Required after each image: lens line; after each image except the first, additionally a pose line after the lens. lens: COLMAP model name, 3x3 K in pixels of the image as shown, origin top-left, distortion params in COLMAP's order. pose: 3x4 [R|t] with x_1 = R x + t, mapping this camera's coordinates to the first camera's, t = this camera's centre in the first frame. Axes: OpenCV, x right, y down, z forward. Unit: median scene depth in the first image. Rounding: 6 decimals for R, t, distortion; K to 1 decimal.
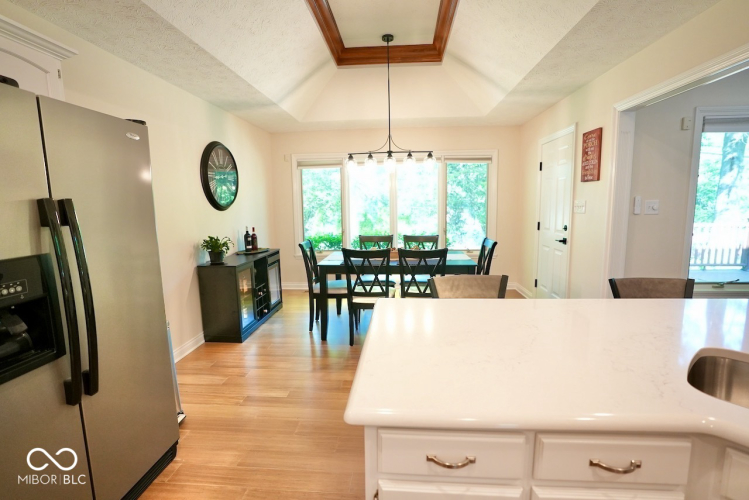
lens RADIAL K [[342.9, 0, 374.9], [0, 342.9, 249.4], [0, 0, 1]] dist [-0.029277, 0.008065]
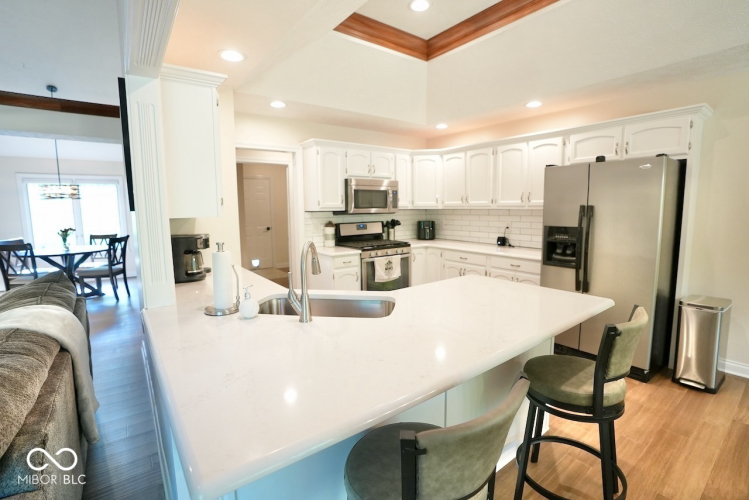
lens RADIAL K [[342.9, 0, 376.6], [0, 342.9, 246.5], [0, 0, 1]] dist [-0.029277, 0.008065]
pose [[-0.750688, 0.093687, -0.653981, 1.085883], [-0.067897, 0.973712, 0.217428, -0.172878], [0.657159, 0.207624, -0.724593, 1.091983]]
